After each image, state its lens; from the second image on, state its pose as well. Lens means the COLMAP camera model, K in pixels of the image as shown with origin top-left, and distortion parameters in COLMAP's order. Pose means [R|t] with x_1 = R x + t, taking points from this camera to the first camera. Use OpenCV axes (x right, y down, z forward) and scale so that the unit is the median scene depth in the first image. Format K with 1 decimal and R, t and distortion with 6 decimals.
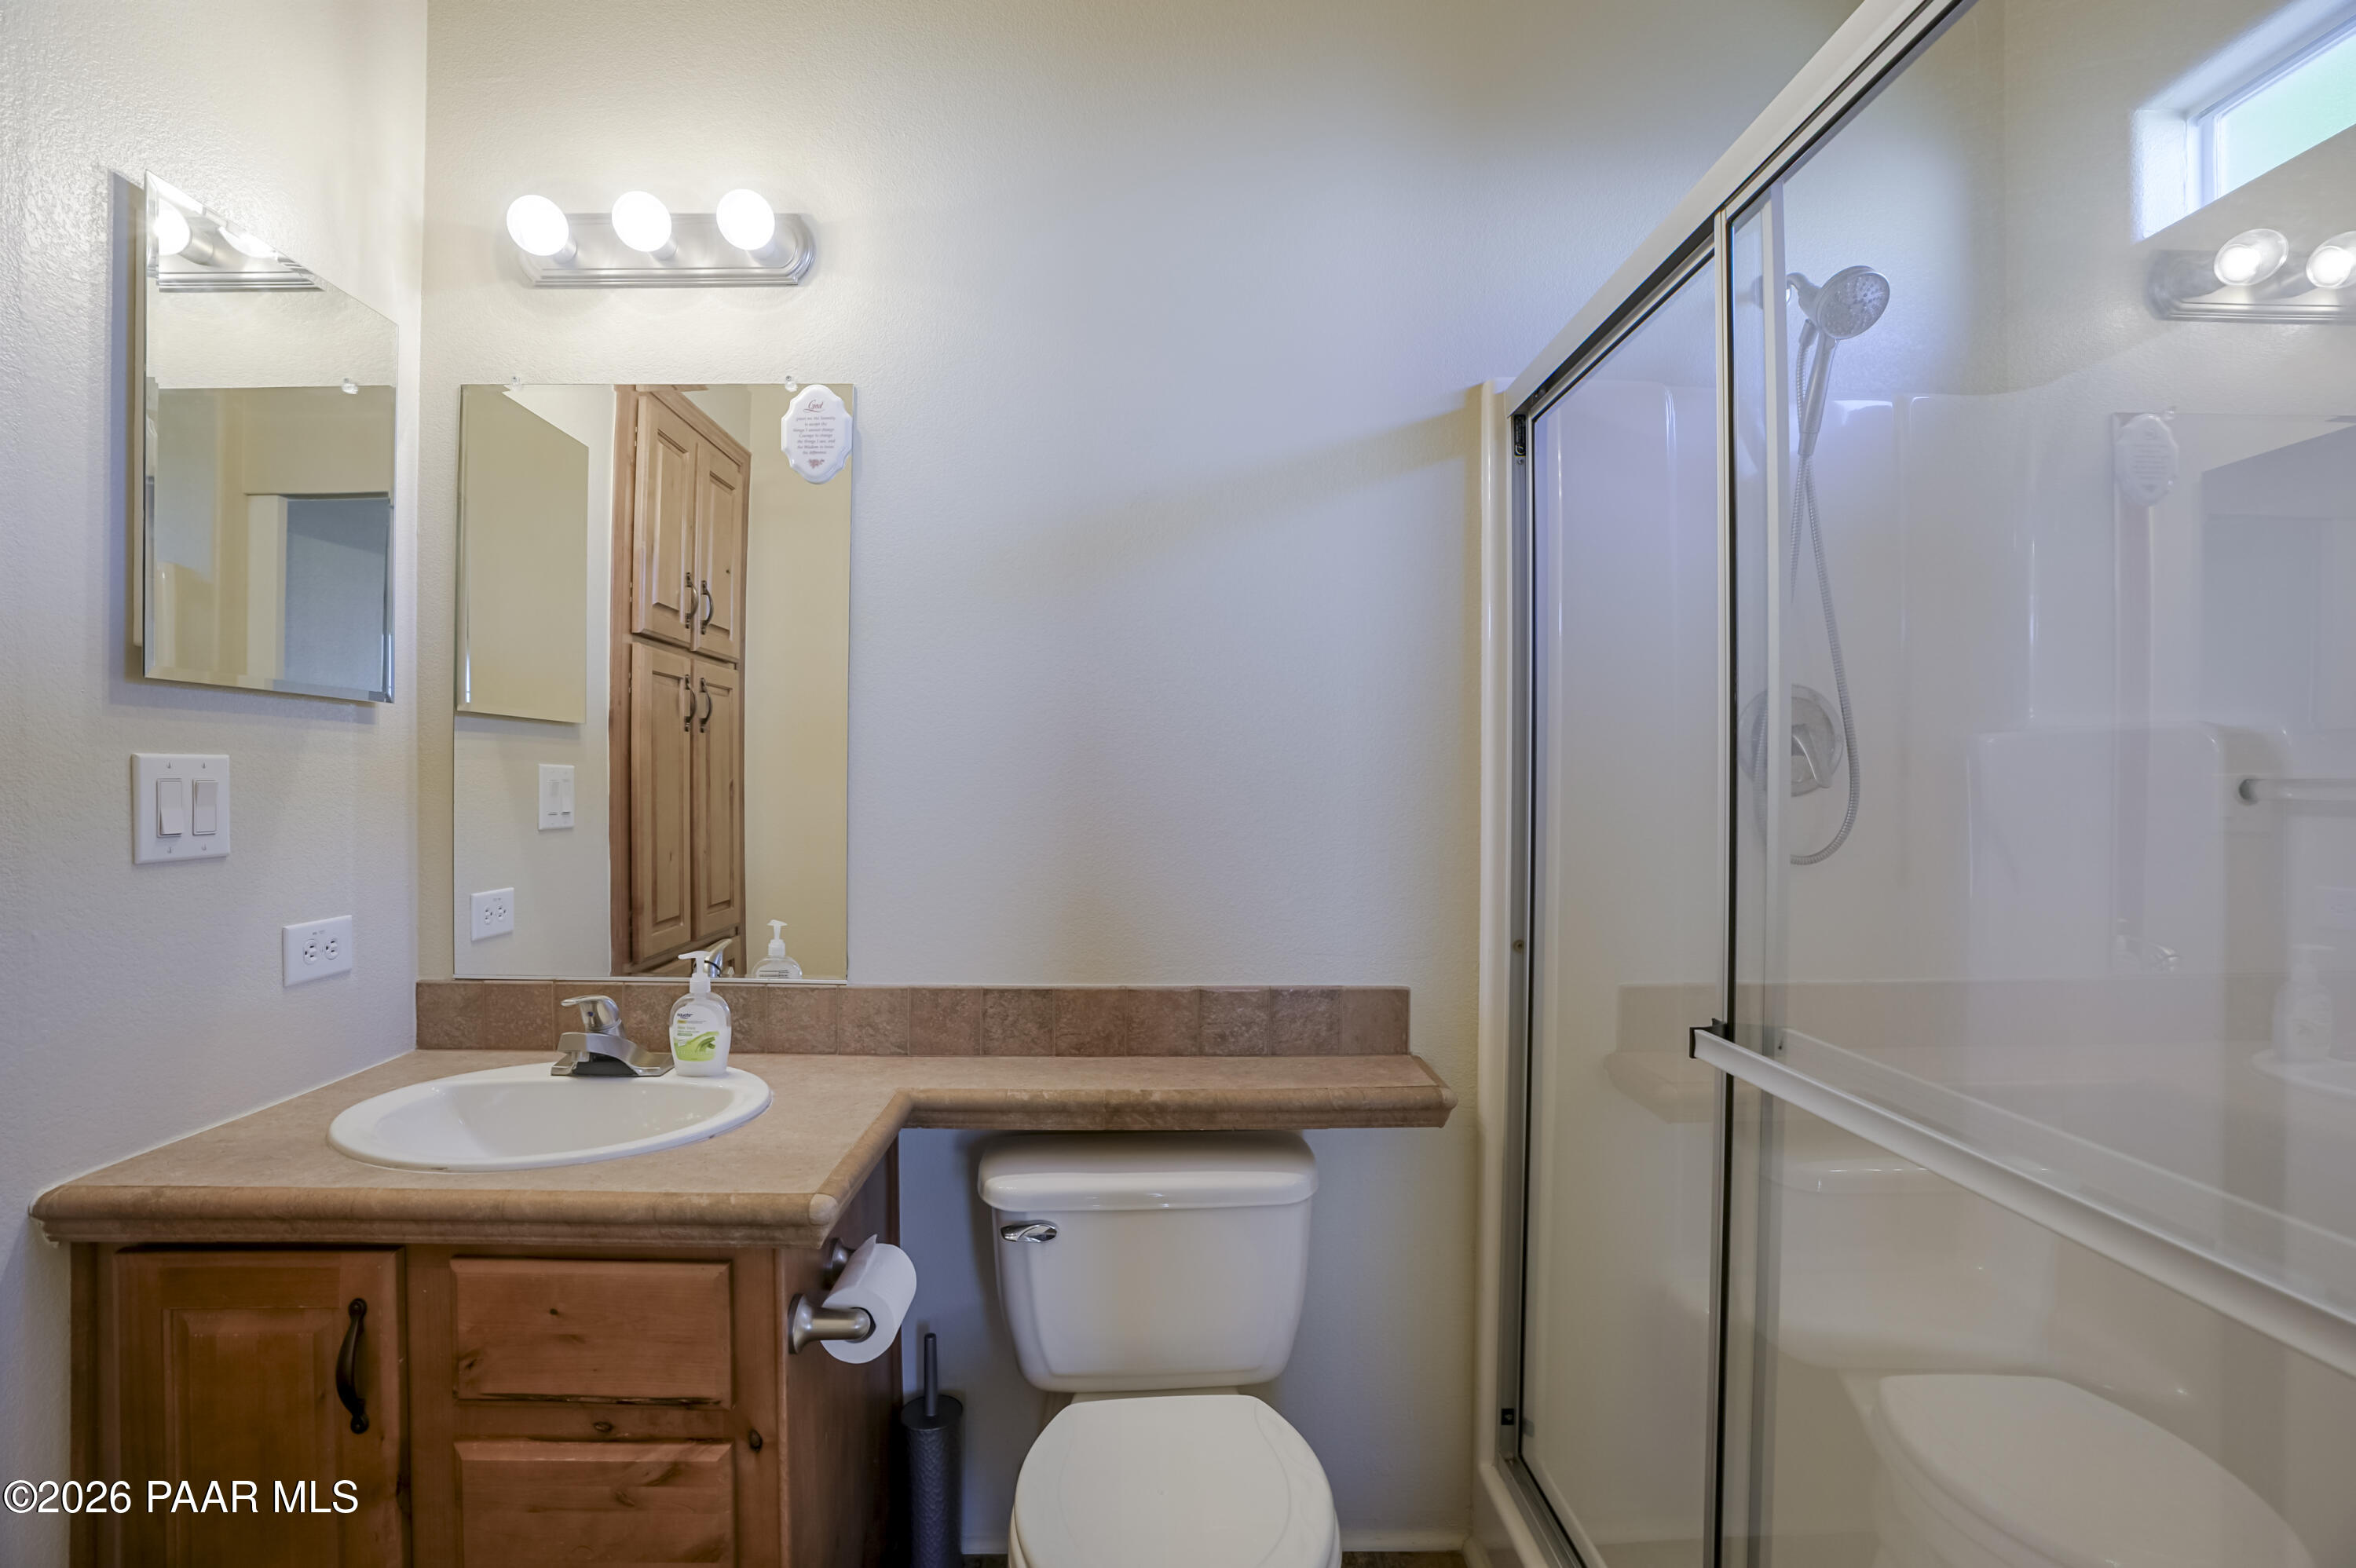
lens RADIAL K [[1101.6, 0, 1167.1], [0, 1101.6, 762.0], [0, 0, 1]] dist [-0.083713, 0.030058]
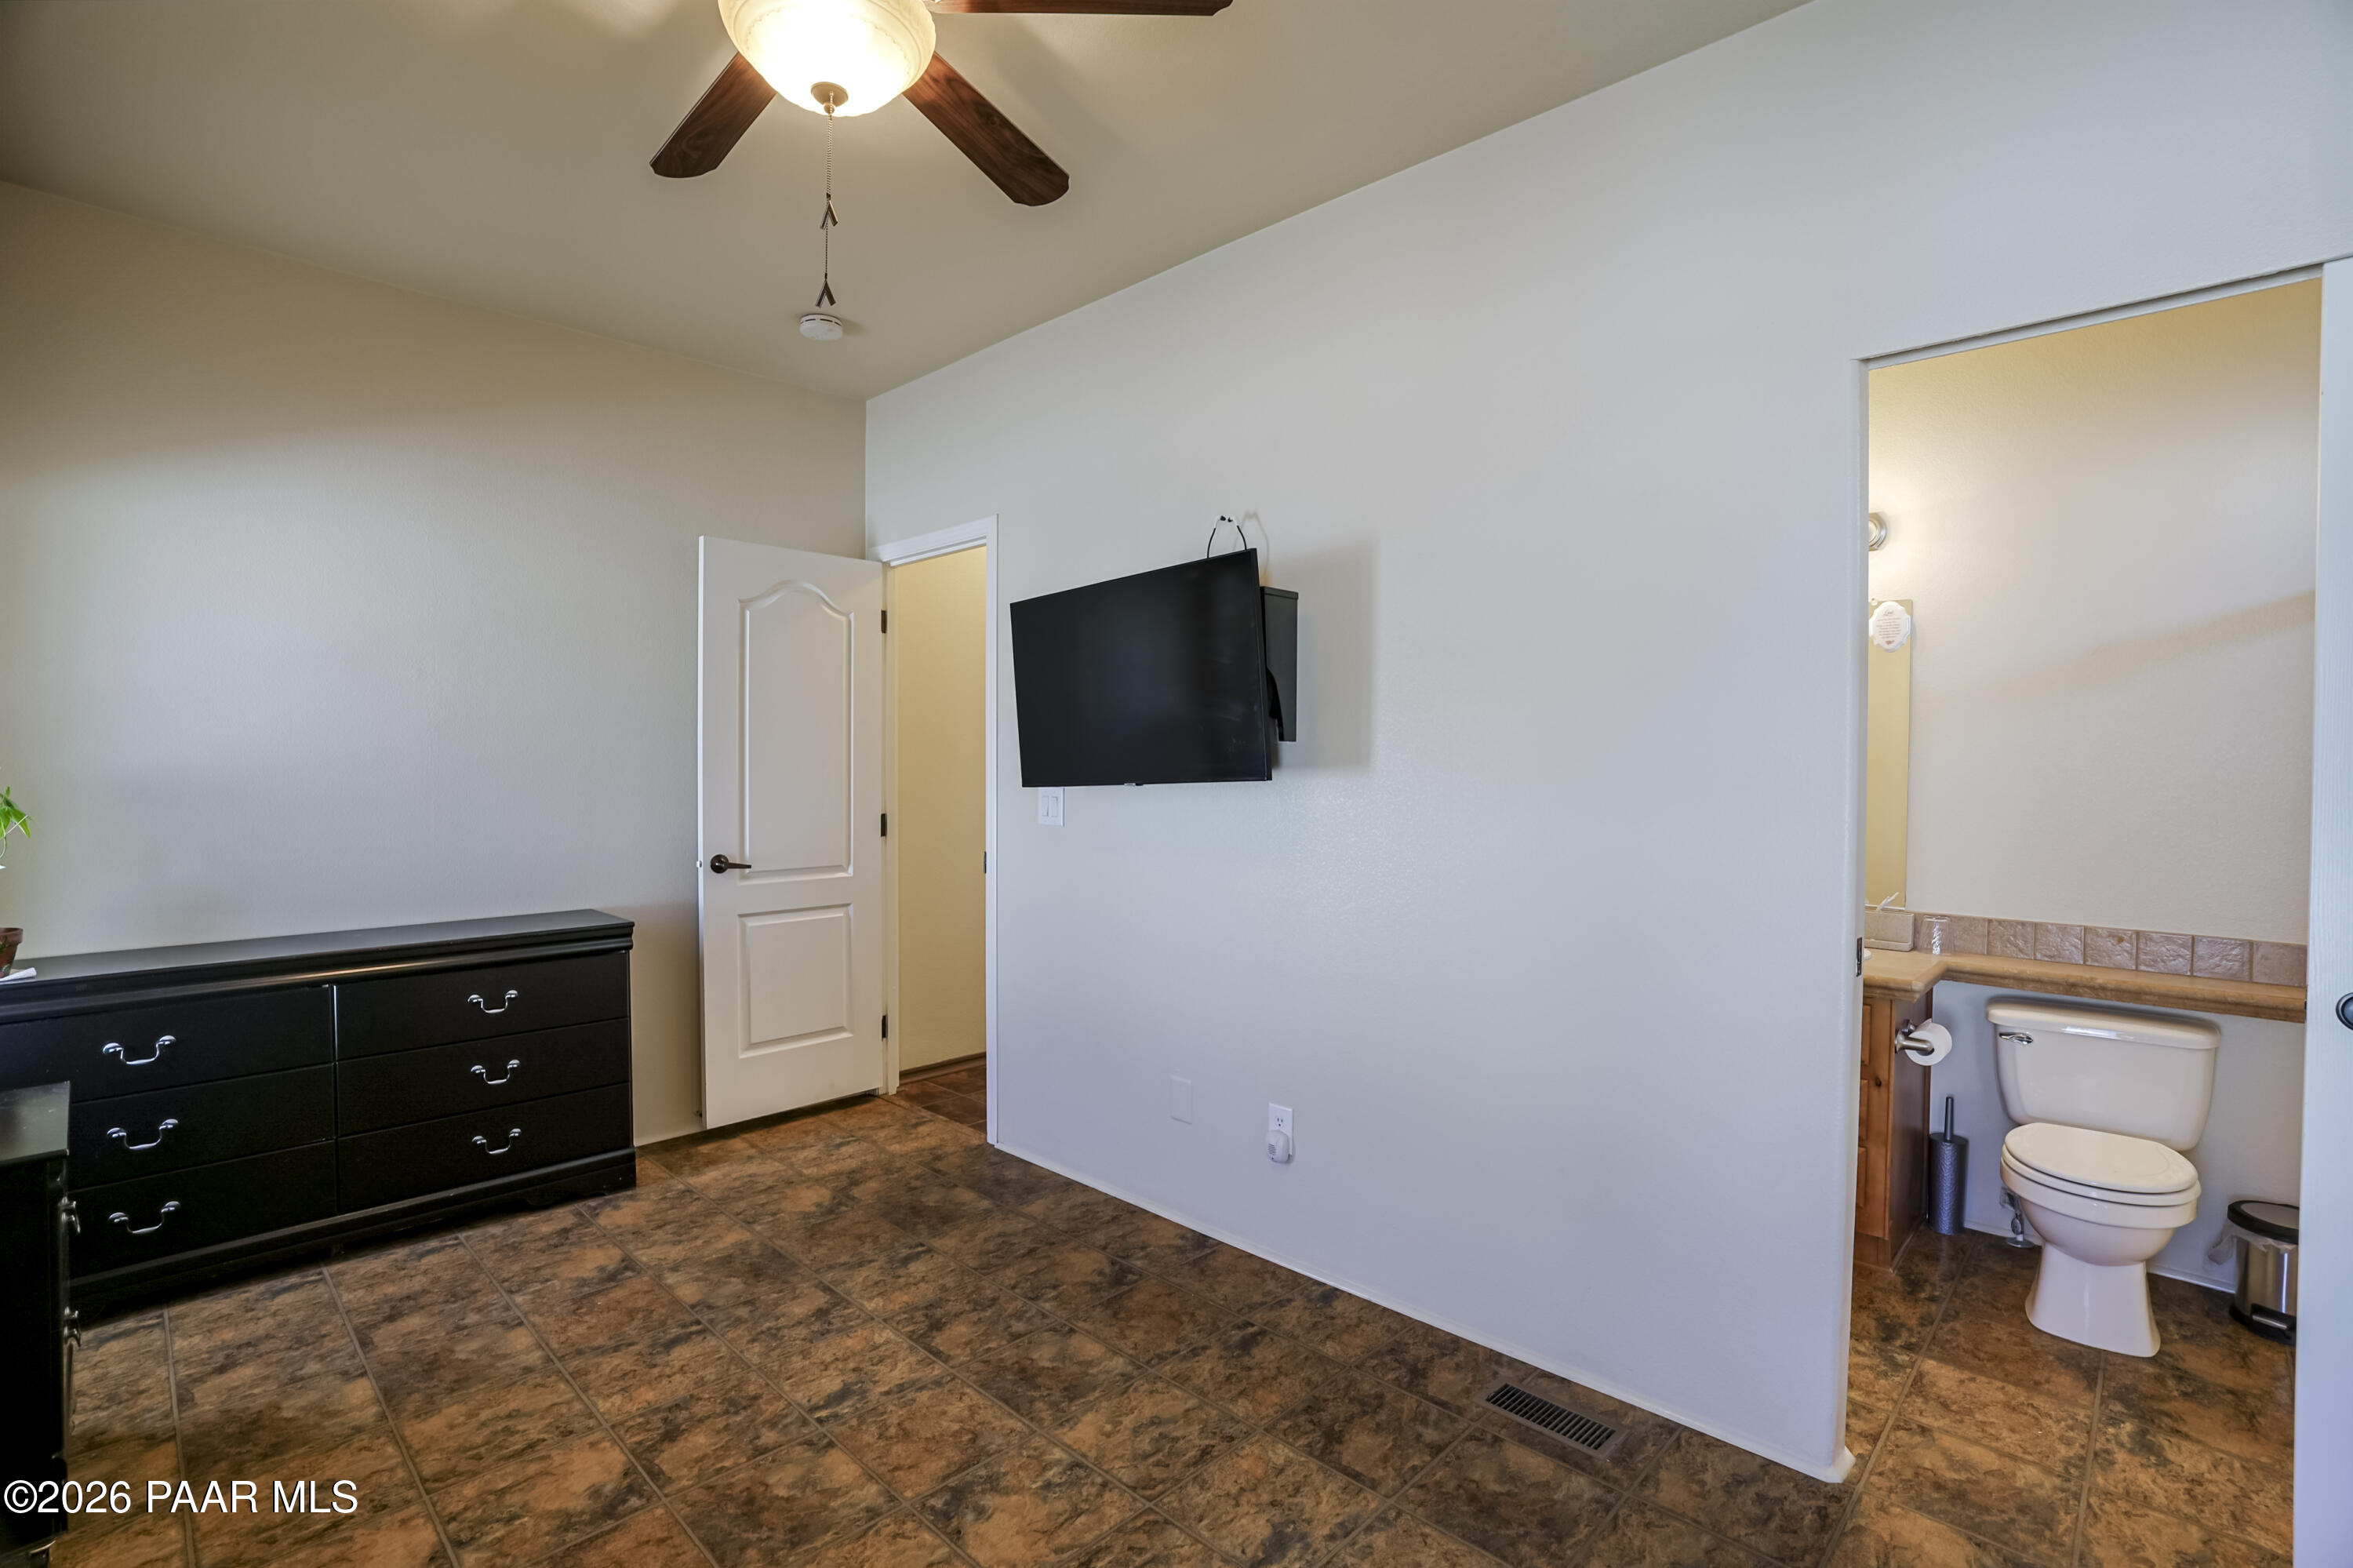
lens RADIAL K [[1100.4, 0, 1165.6], [0, 1100.4, 762.0], [0, 0, 1]] dist [-0.083713, 0.030058]
pose [[0.694917, 0.007245, -0.719054, 0.158678], [0.002704, 0.999916, 0.012688, -0.093170], [0.719085, -0.010762, 0.694839, -1.351814]]
